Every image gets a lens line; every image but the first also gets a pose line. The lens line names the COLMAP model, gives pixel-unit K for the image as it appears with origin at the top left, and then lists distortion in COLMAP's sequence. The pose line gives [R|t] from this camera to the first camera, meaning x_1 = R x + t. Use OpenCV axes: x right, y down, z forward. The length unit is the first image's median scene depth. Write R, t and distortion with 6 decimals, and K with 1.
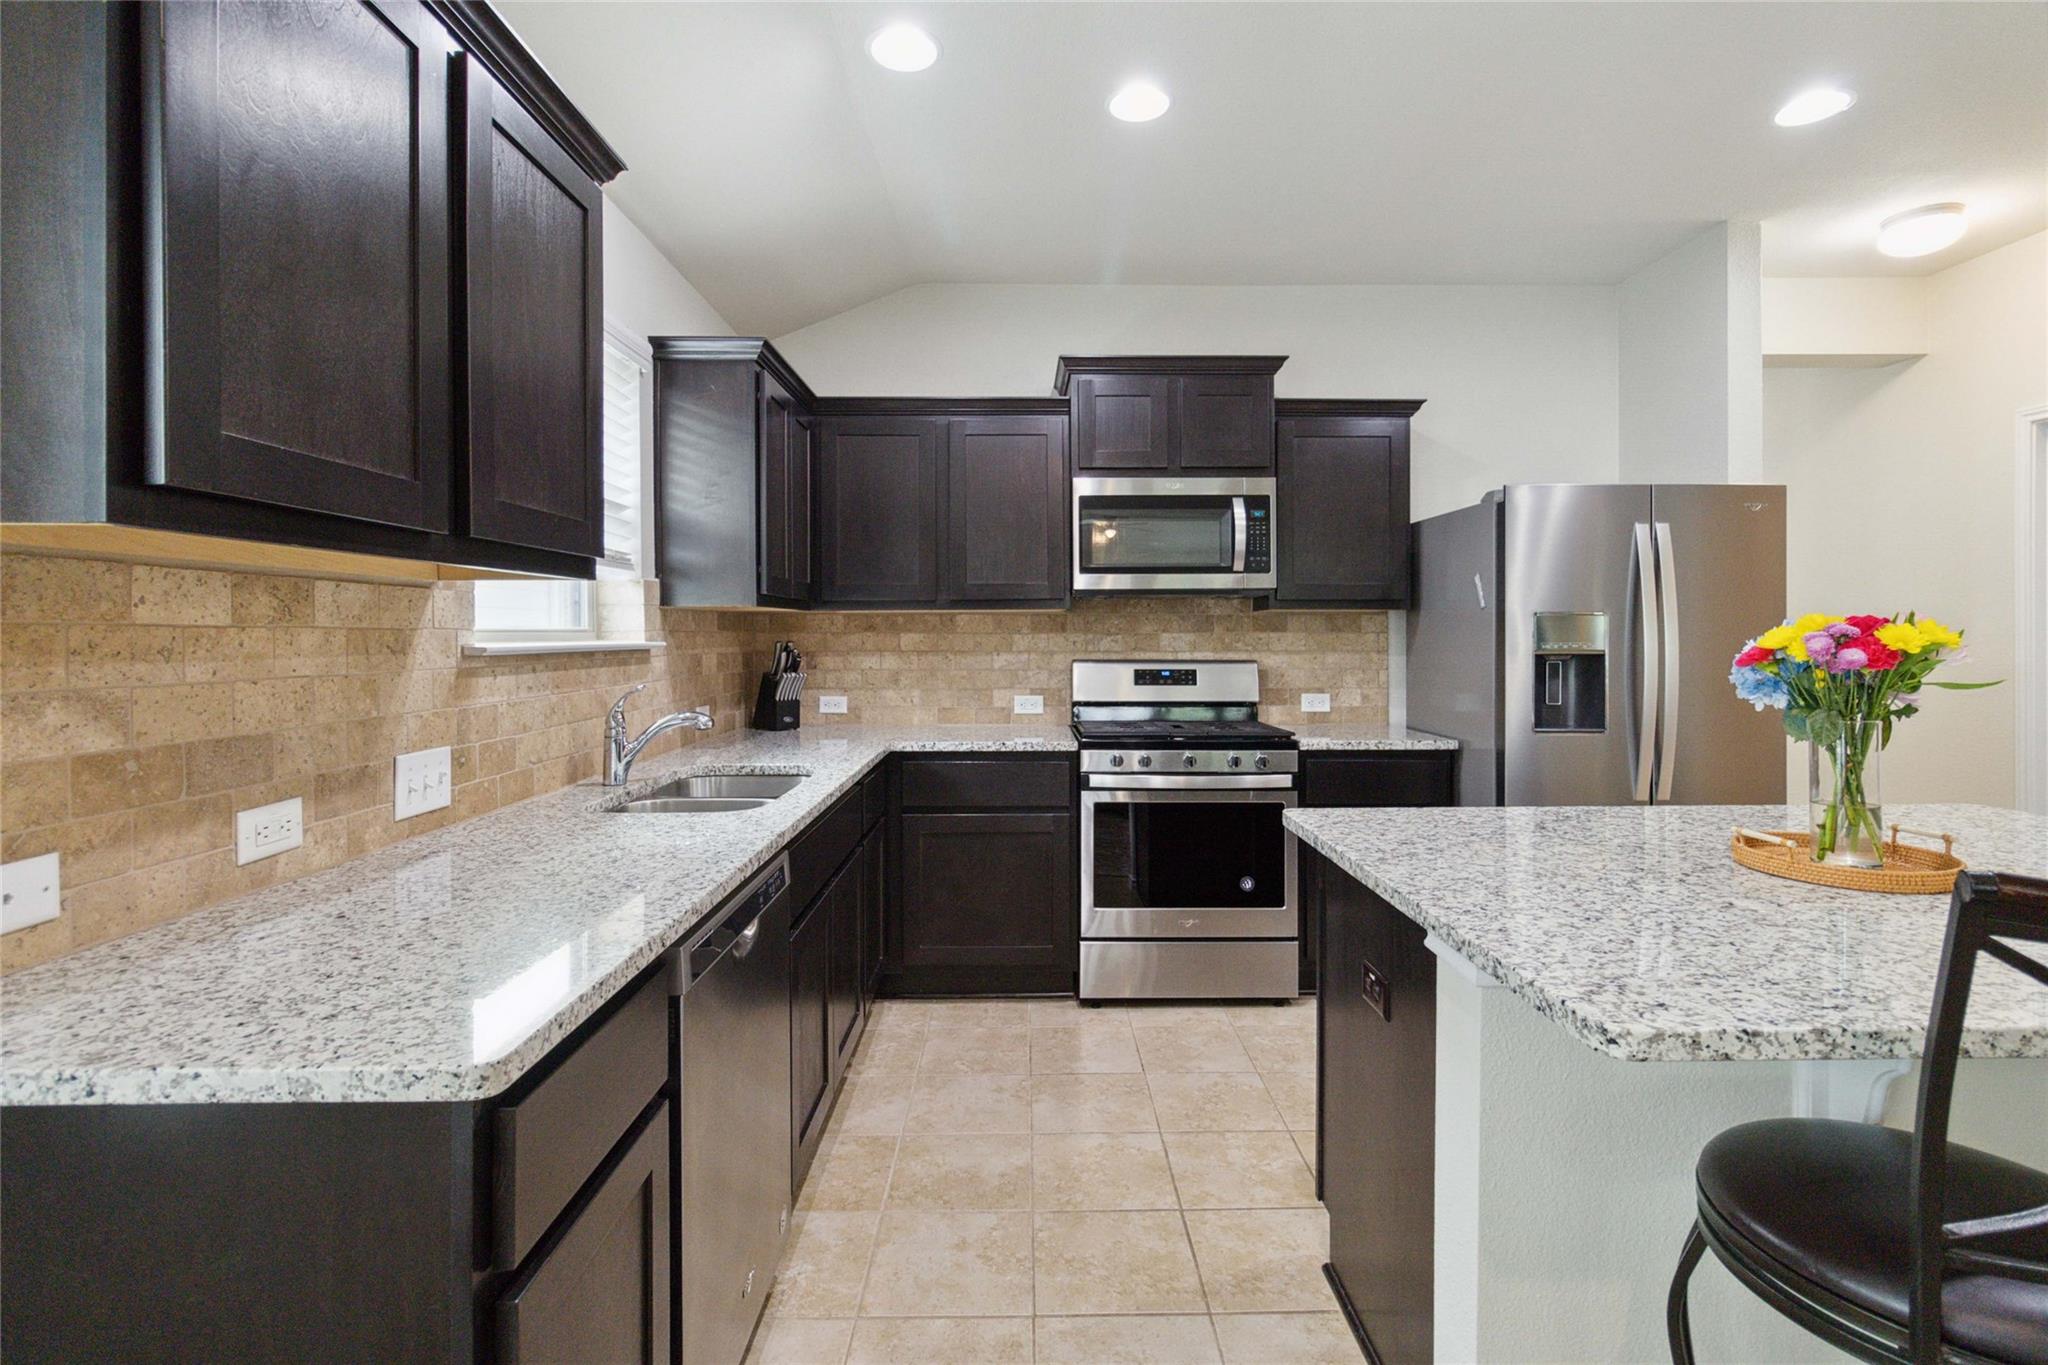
lens RADIAL K [[962.1, 0, 1030.1], [0, 962.1, 639.2], [0, 0, 1]] dist [-0.002643, 0.000850]
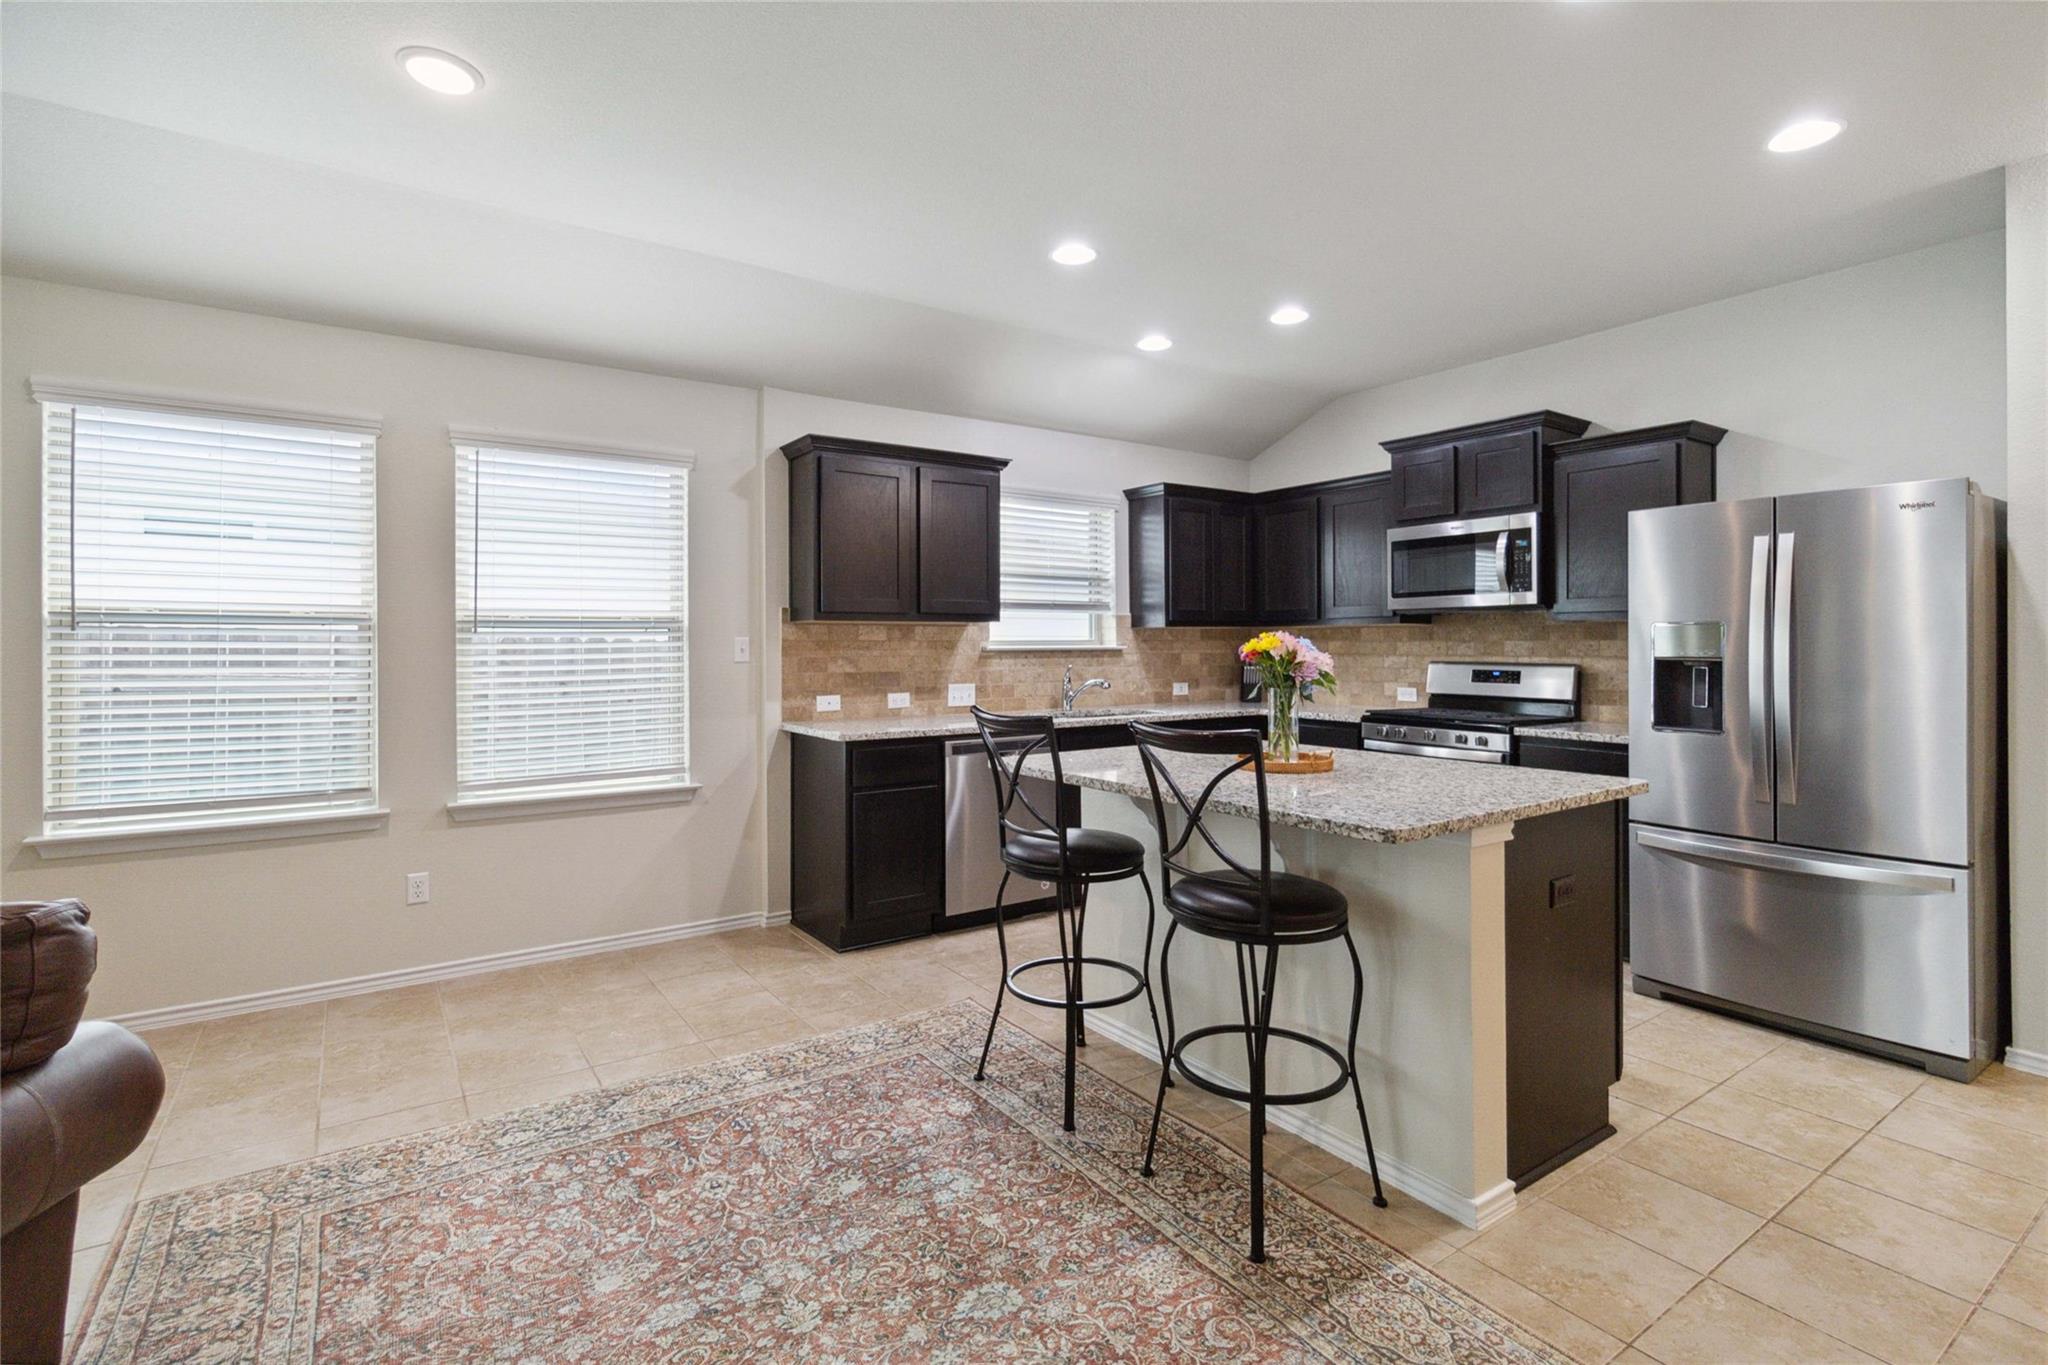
lens RADIAL K [[968.1, 0, 1028.9], [0, 968.1, 634.1], [0, 0, 1]] dist [0.002173, 0.000377]
pose [[0.560002, -0.006623, -0.828465, 0.971417], [-0.002656, 0.999949, -0.009789, -0.001433], [0.828487, 0.007682, 0.559956, -0.226292]]
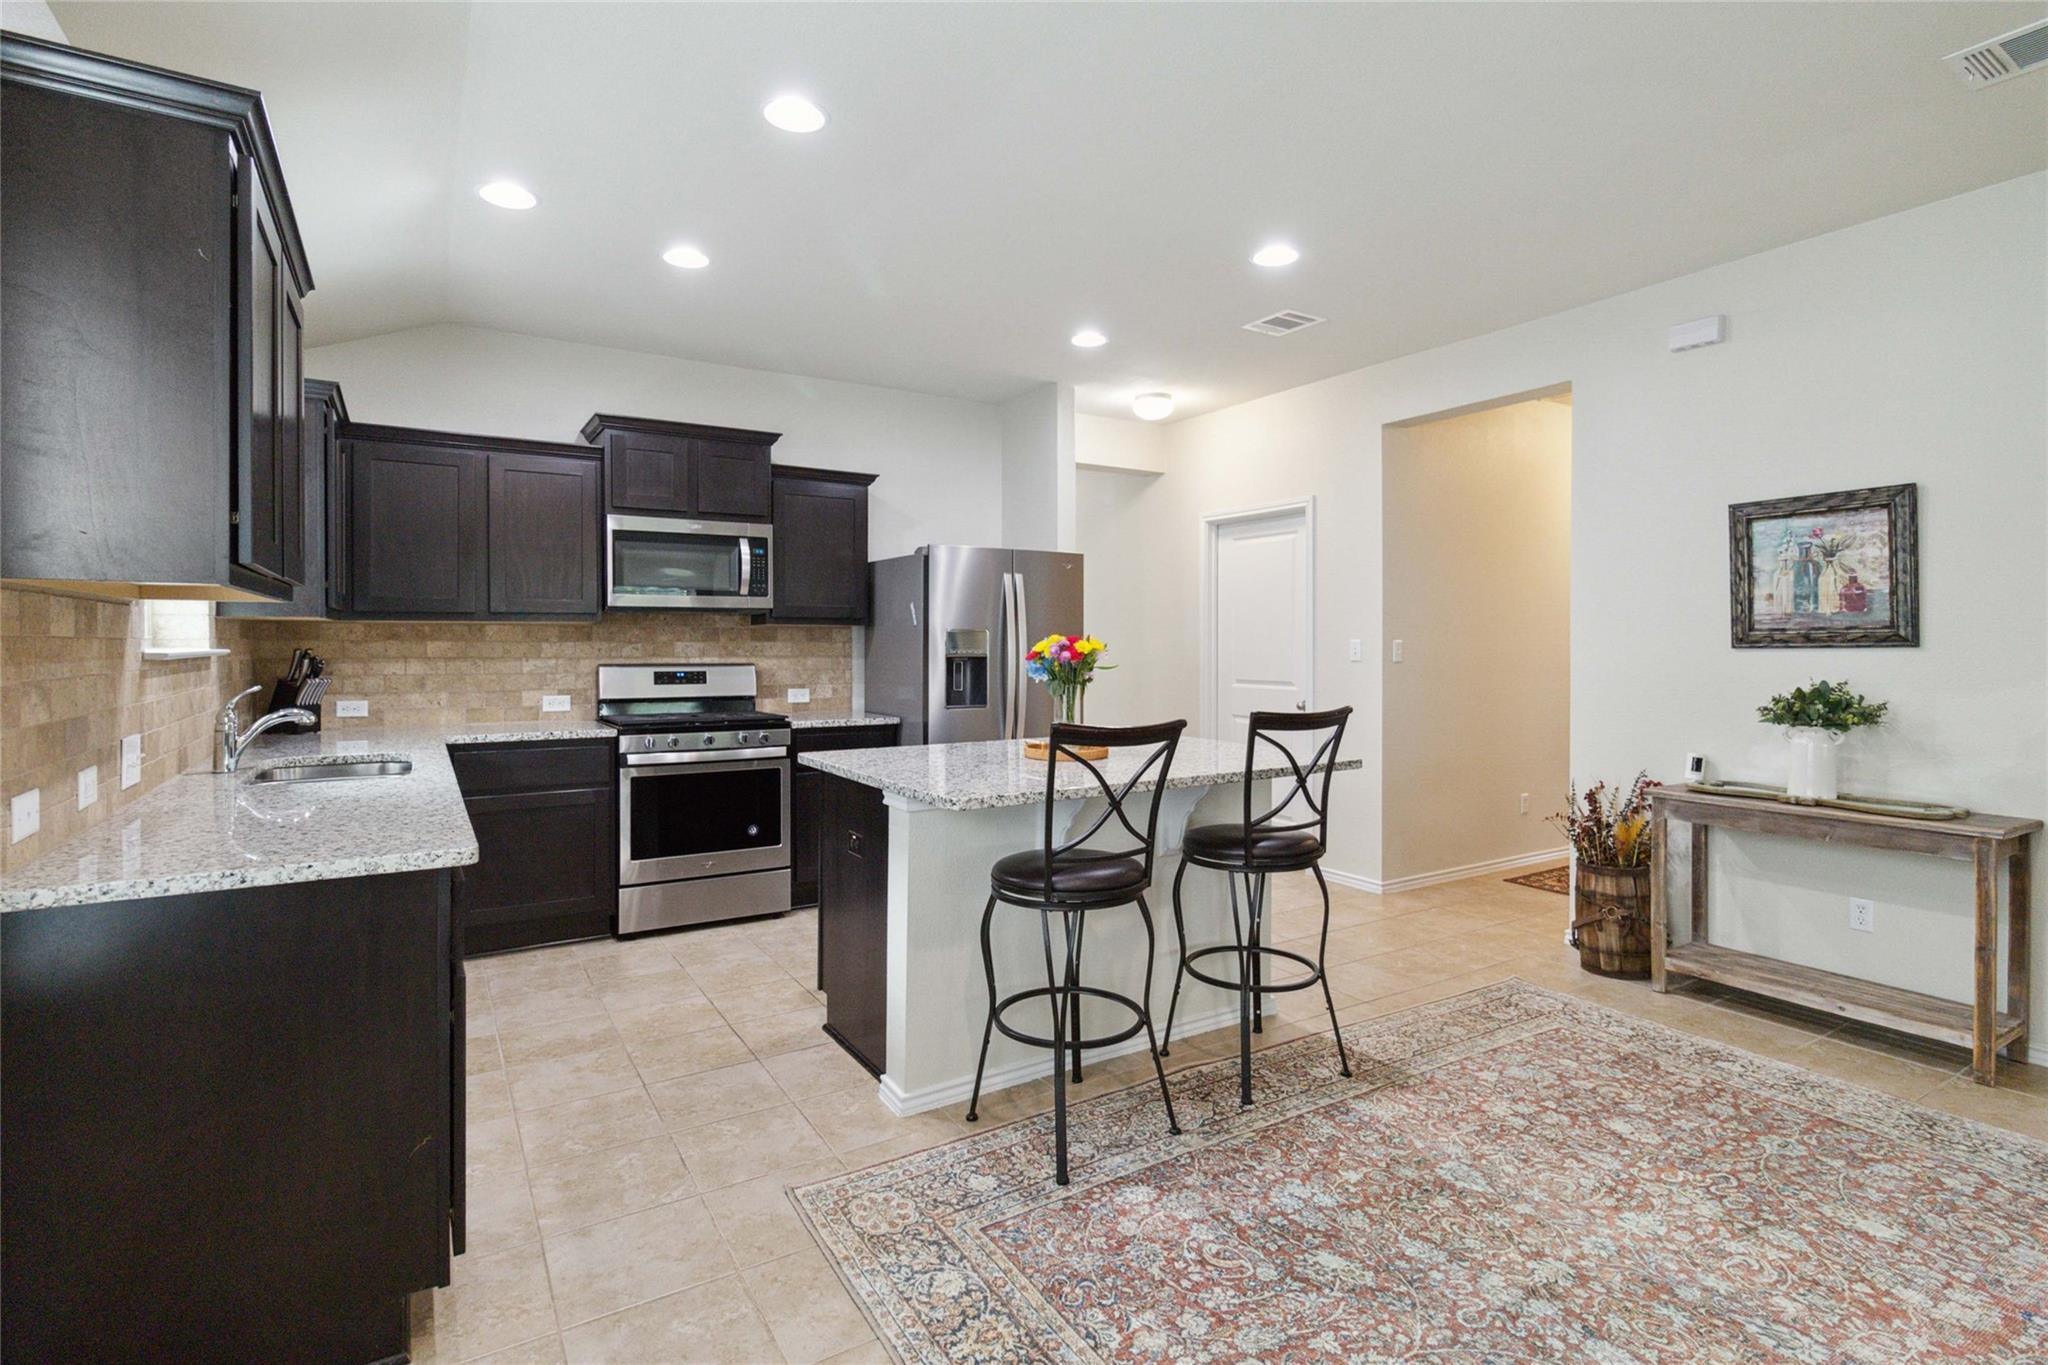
lens RADIAL K [[992.7, 0, 1033.7], [0, 992.7, 645.3], [0, 0, 1]] dist [0.002709, 0.000957]
pose [[0.851413, 0.001326, 0.524494, -0.165435], [-0.000353, 0.999998, -0.001955, 0.000268], [-0.524496, 0.001479, 0.851412, -0.376992]]
